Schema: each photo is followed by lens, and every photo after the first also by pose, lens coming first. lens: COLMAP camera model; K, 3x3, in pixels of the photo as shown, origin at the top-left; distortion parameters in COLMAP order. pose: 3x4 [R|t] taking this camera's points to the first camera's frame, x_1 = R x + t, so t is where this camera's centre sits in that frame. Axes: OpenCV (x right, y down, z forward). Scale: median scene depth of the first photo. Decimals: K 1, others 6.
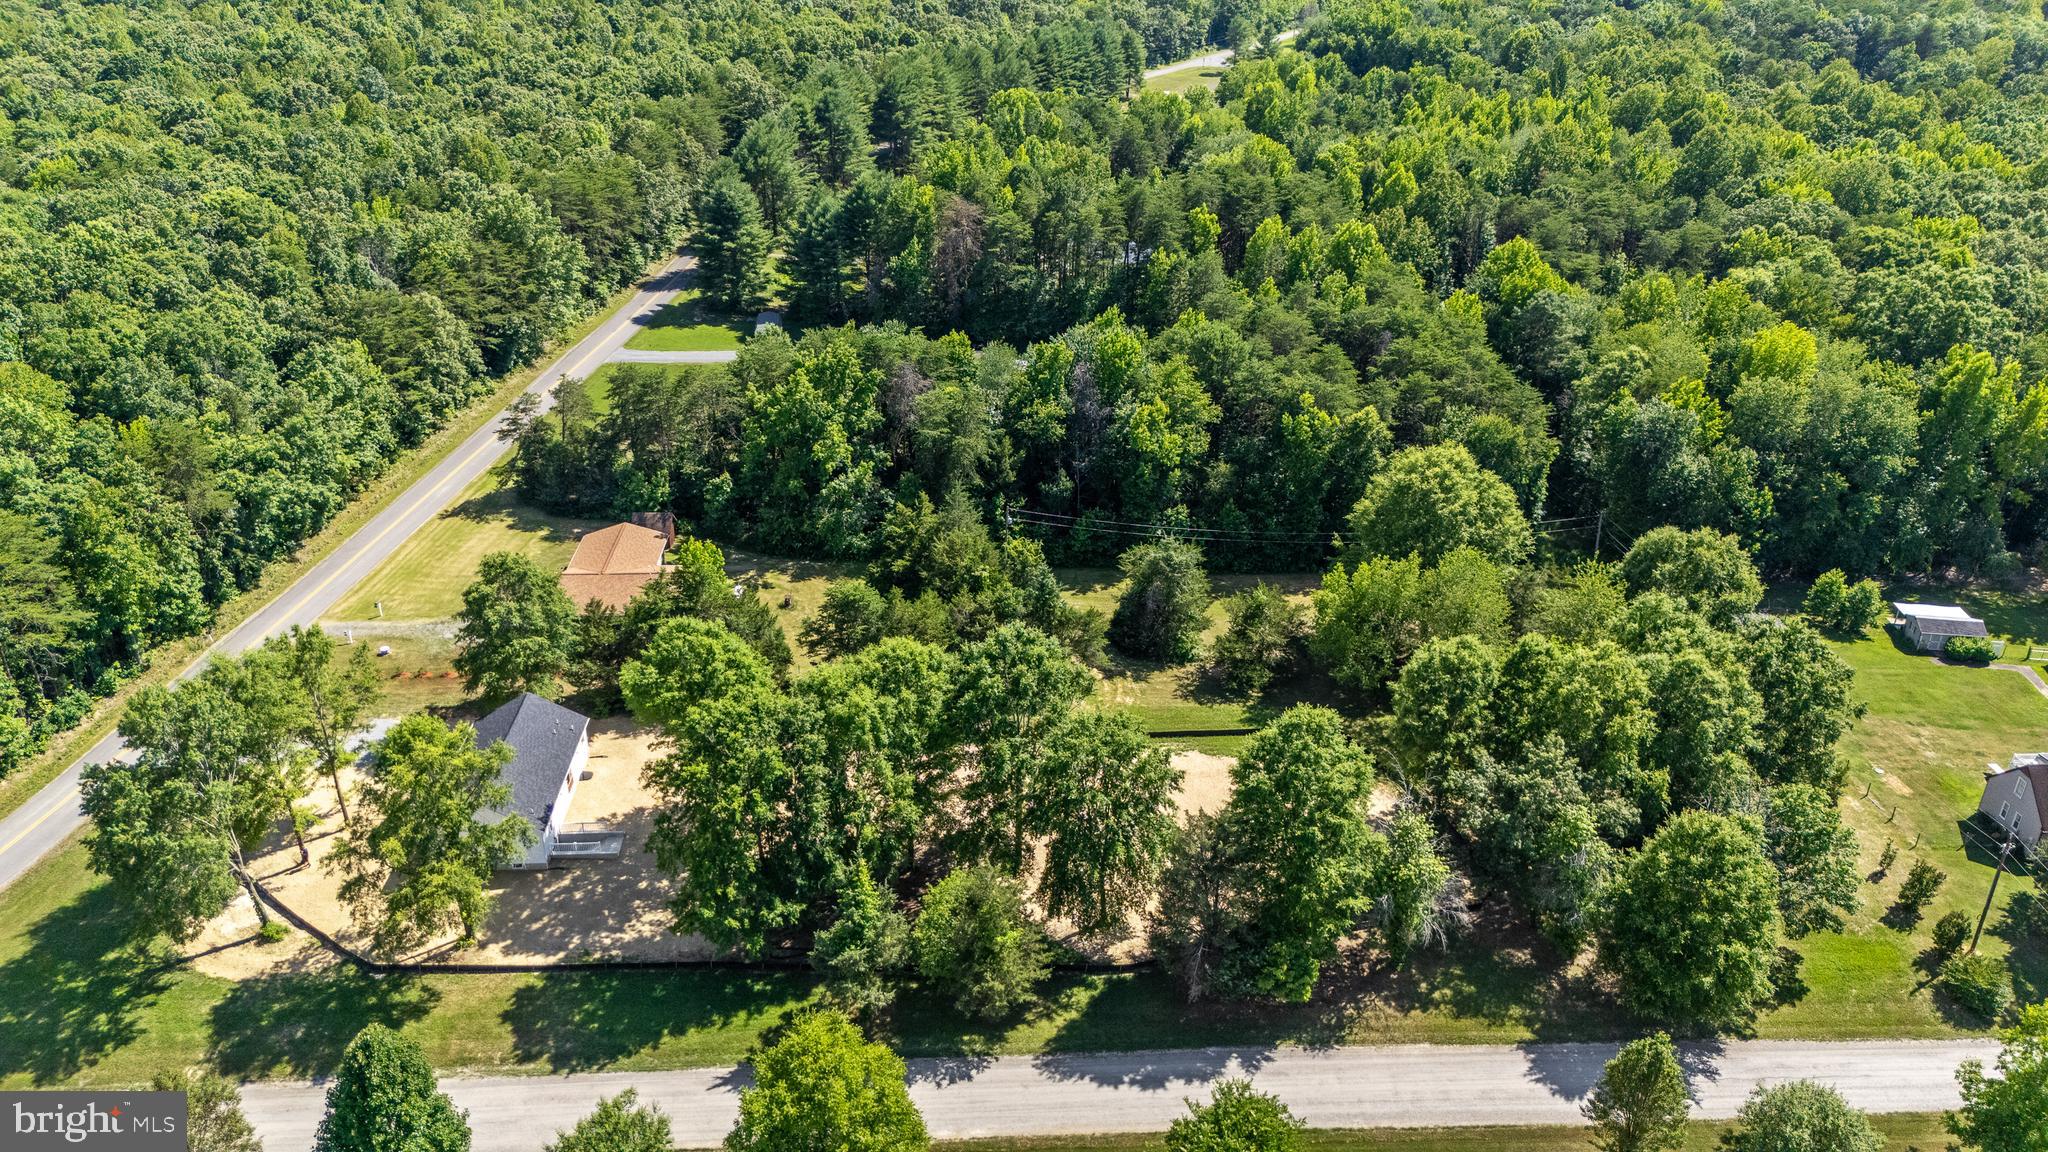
lens RADIAL K [[1479.3, 0, 1020.2], [0, 1479.3, 576.3], [0, 0, 1]] dist [0.061276, -0.062381]
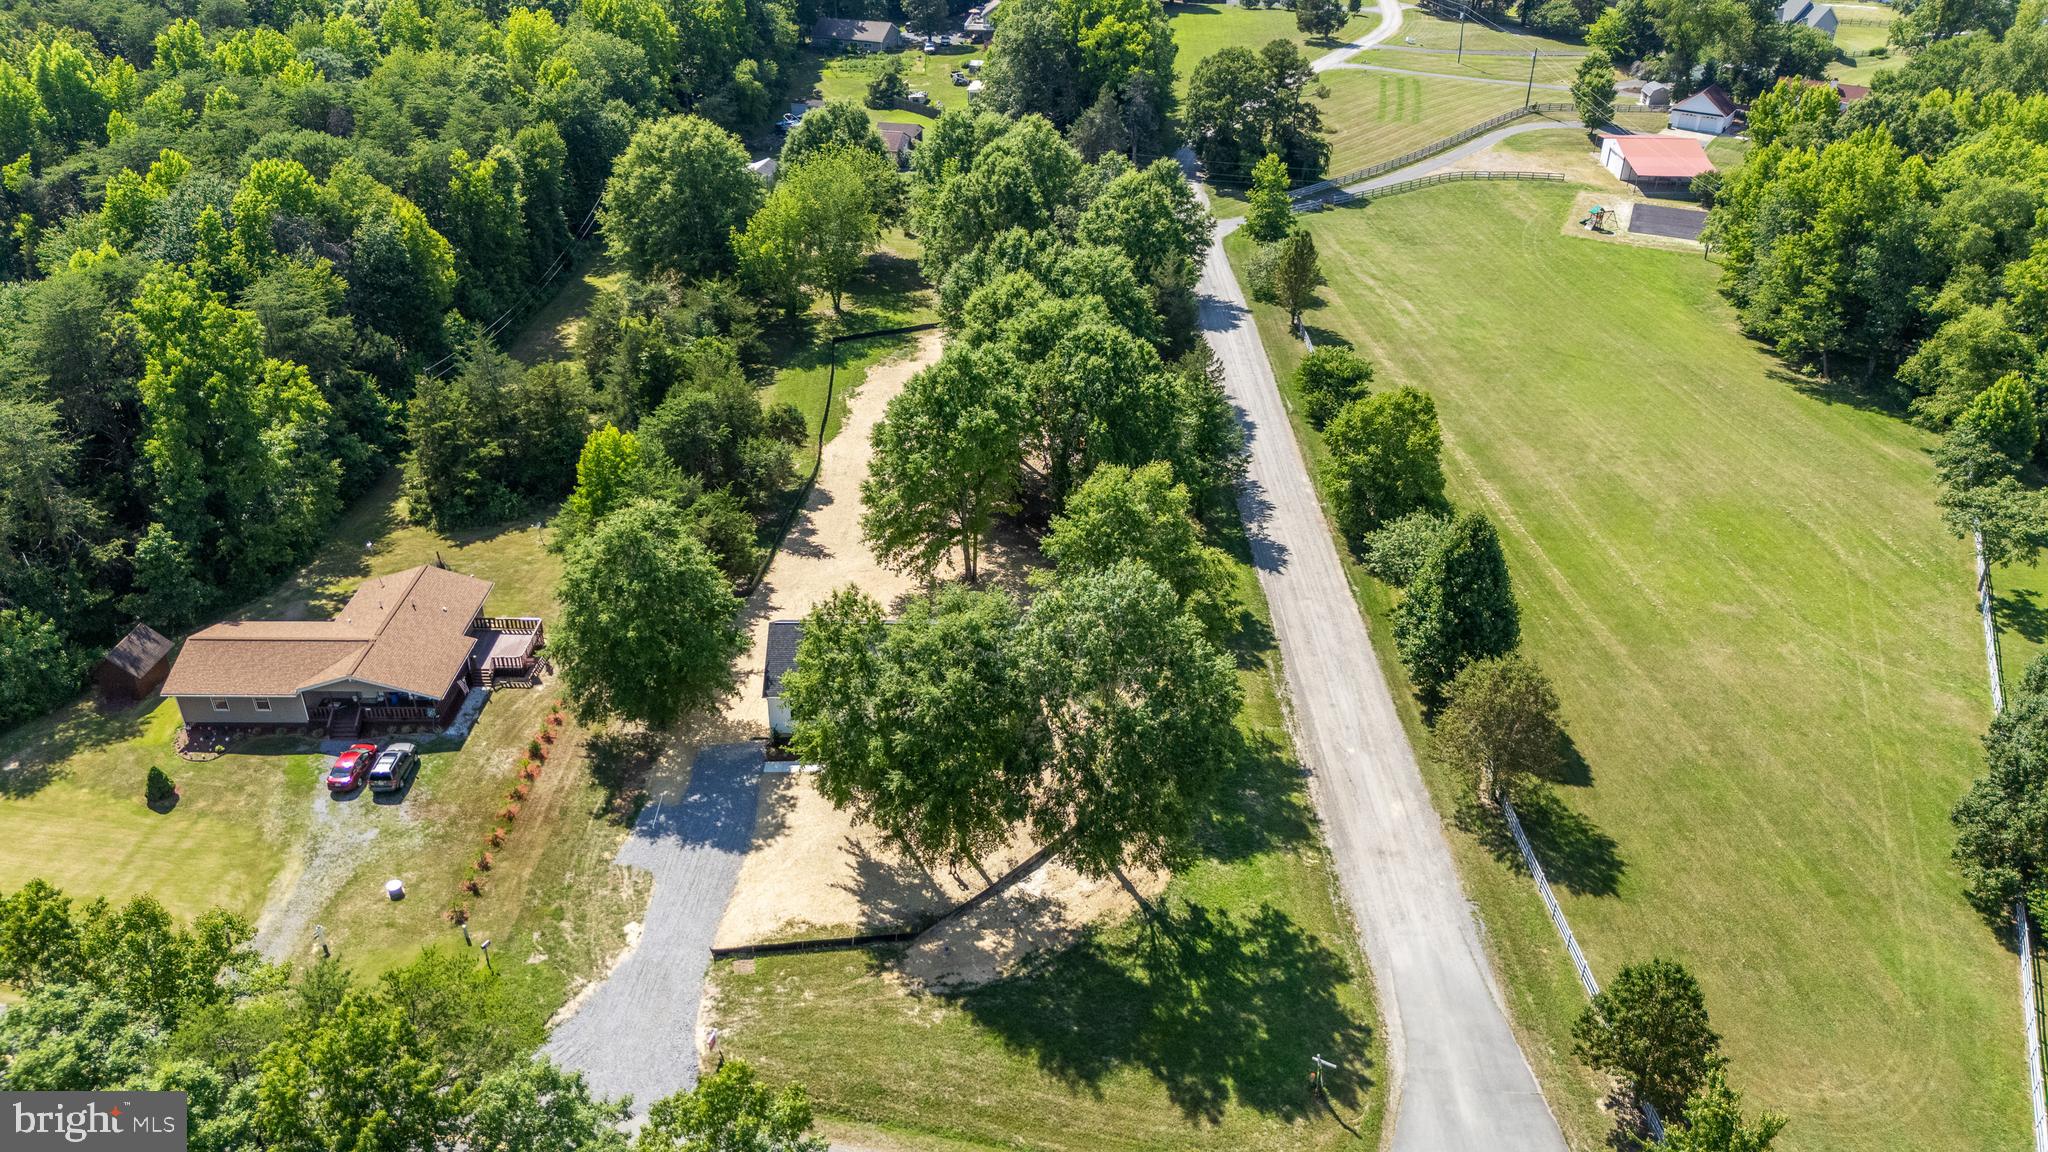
lens RADIAL K [[1479.3, 0, 1023.3], [0, 1479.3, 592.9], [0, 0, 1]] dist [0.061276, -0.062381]
pose [[0.048374, -0.509812, 0.858925, -1.188655], [0.447575, 0.779829, 0.437658, -0.258842], [-0.892937, 0.363262, 0.265903, 0.808664]]
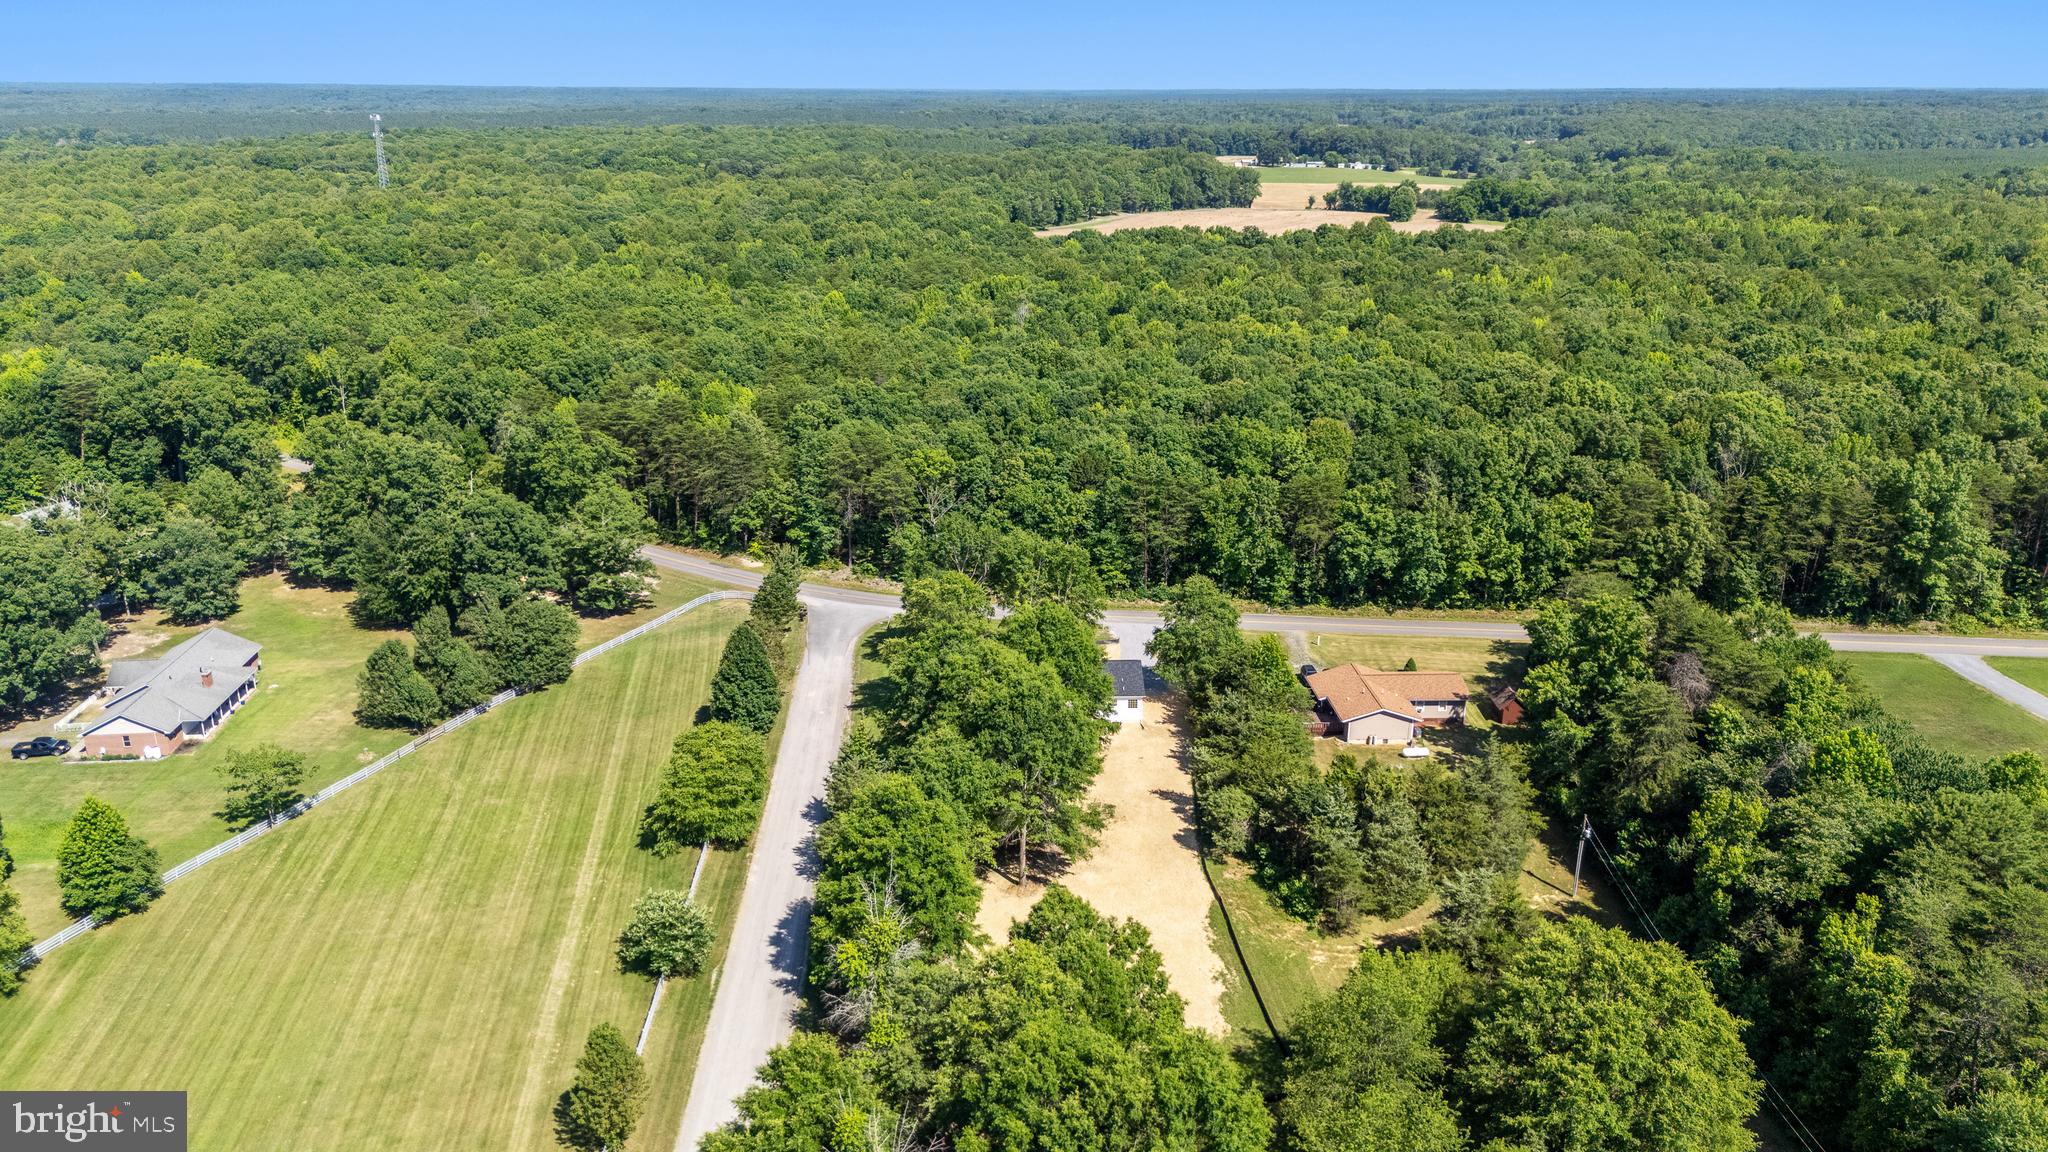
lens RADIAL K [[1479.3, 0, 1022.6], [0, 1479.3, 577.6], [0, 0, 1]] dist [0.061276, -0.062381]
pose [[0.004645, 0.307716, -0.951467, 1.205346], [-0.451563, 0.849588, 0.272562, -0.394018], [0.892227, 0.428382, 0.142900, 0.803502]]
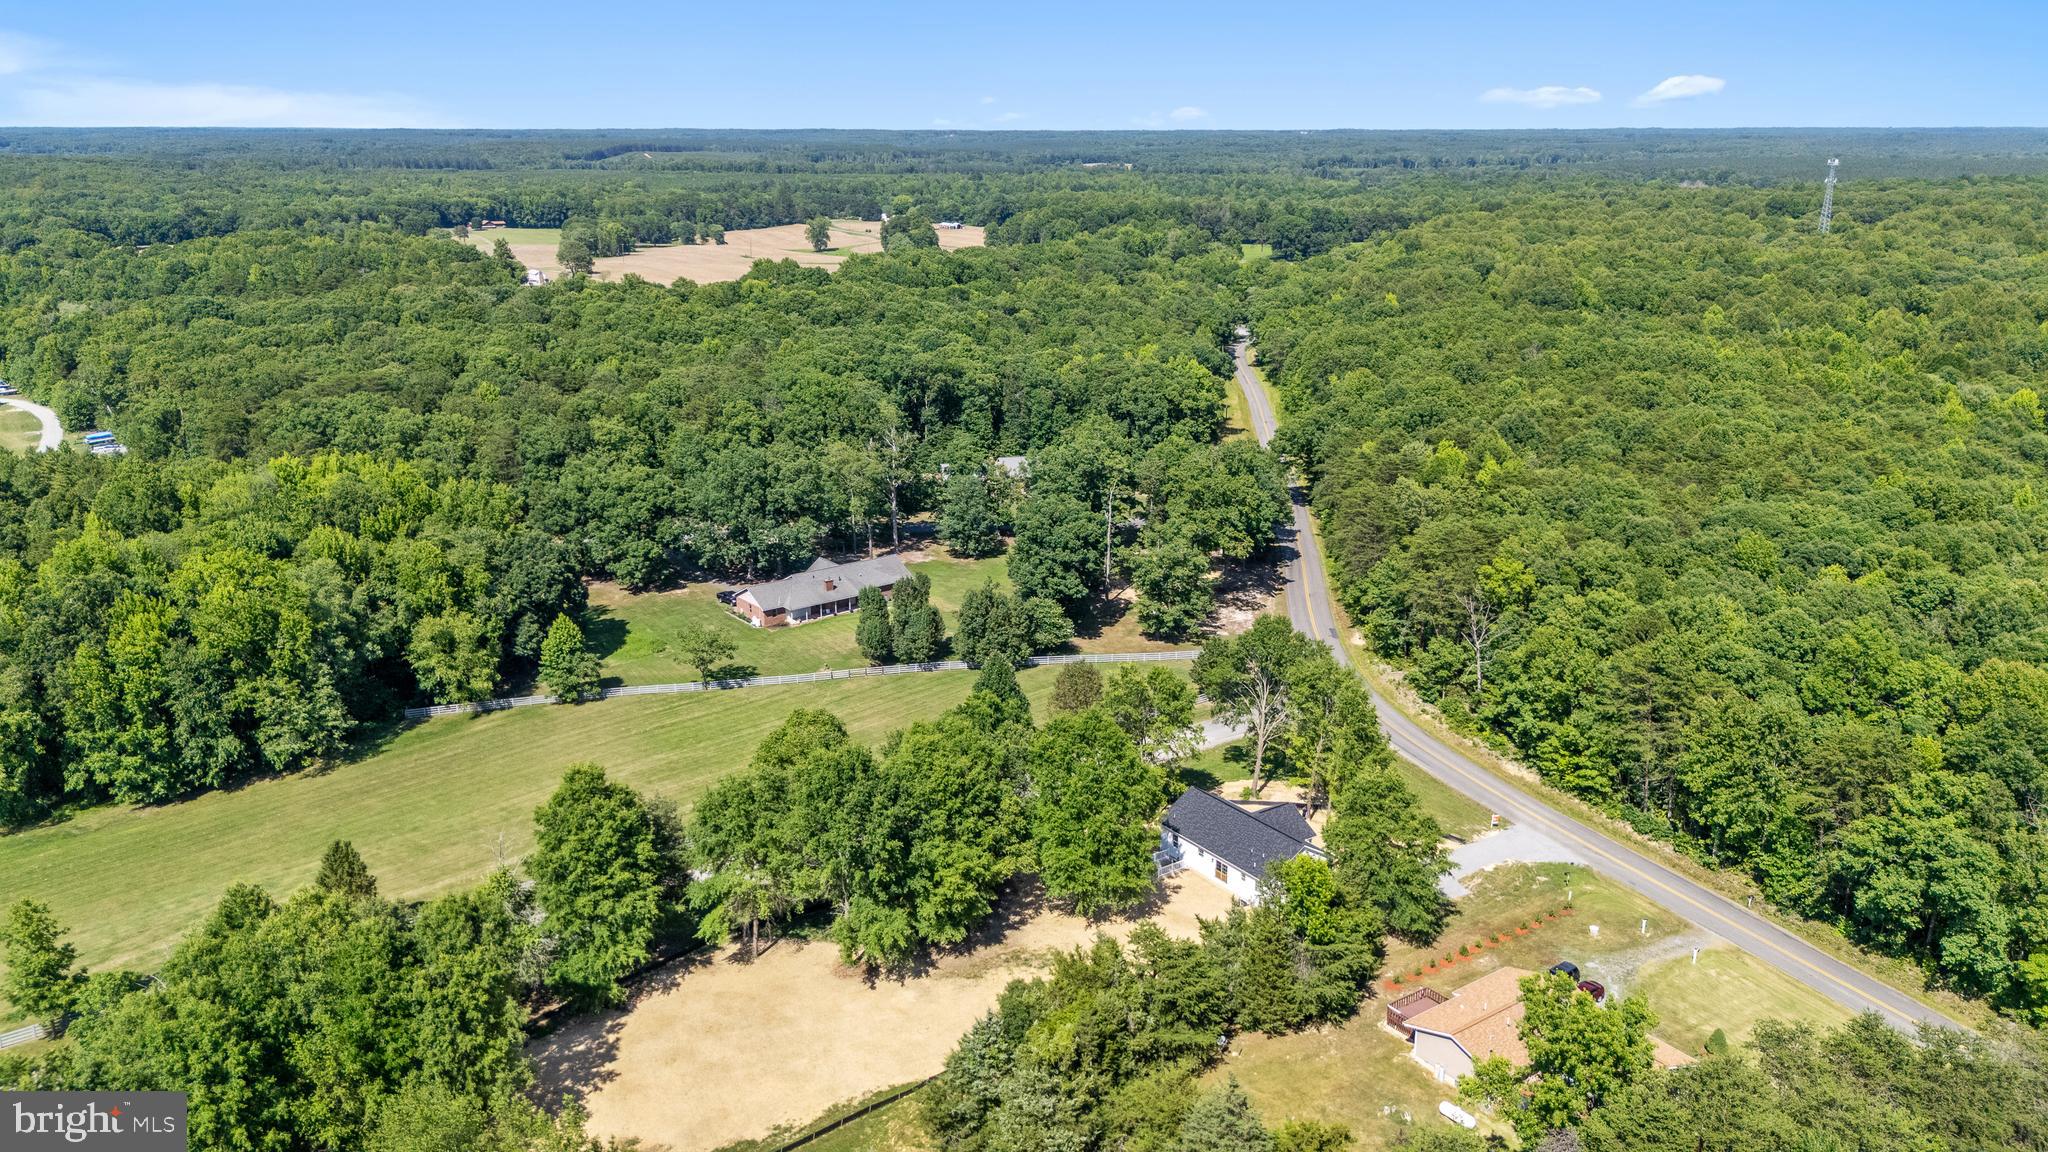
lens RADIAL K [[1479.3, 0, 1034.3], [0, 1479.3, 573.3], [0, 0, 1]] dist [0.061276, -0.062381]
pose [[-0.837574, 0.150441, -0.525202, 0.496307], [-0.250705, 0.748299, 0.614162, -0.875674], [0.485404, 0.646077, -0.589039, 1.737467]]
